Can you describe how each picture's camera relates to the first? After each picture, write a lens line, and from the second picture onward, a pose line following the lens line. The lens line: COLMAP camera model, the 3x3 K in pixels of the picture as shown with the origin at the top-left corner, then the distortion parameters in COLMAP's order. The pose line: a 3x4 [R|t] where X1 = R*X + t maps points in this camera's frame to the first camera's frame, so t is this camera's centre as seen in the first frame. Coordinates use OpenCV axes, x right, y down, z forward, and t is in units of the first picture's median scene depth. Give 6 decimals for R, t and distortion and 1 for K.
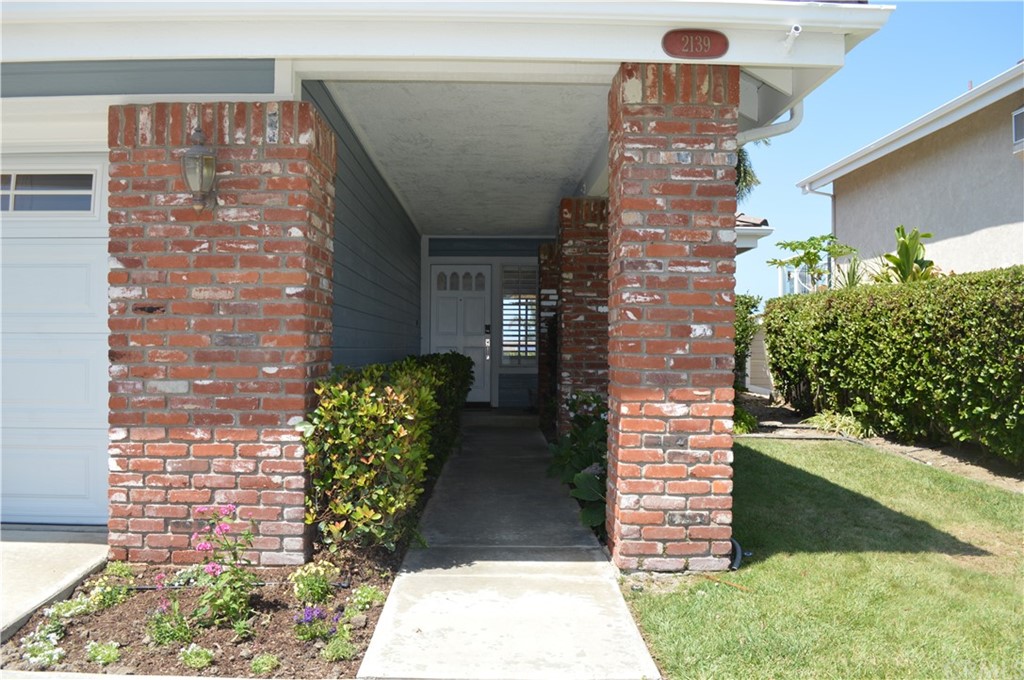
lens RADIAL K [[835.8, 0, 506.7], [0, 835.8, 340.4], [0, 0, 1]] dist [-0.074275, 0.002383]
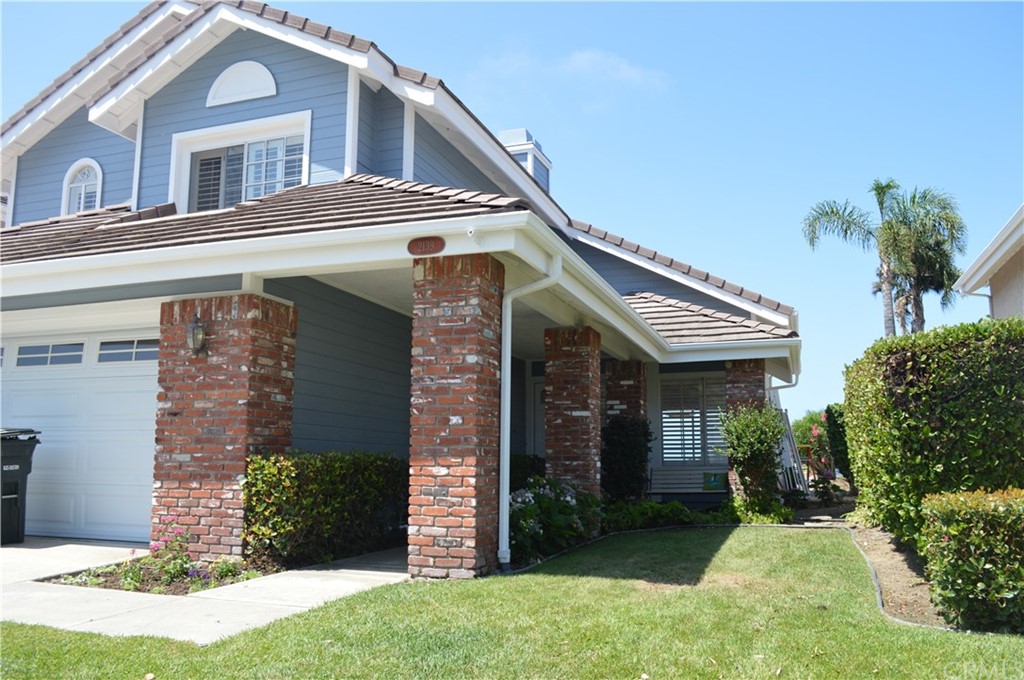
lens RADIAL K [[835.8, 0, 517.9], [0, 835.8, 347.1], [0, 0, 1]] dist [-0.074275, 0.002383]
pose [[0.942187, -0.051169, -0.331159, 0.868376], [0.005995, 0.990688, -0.136020, 0.066185], [0.335035, 0.126171, 0.933720, -0.440475]]
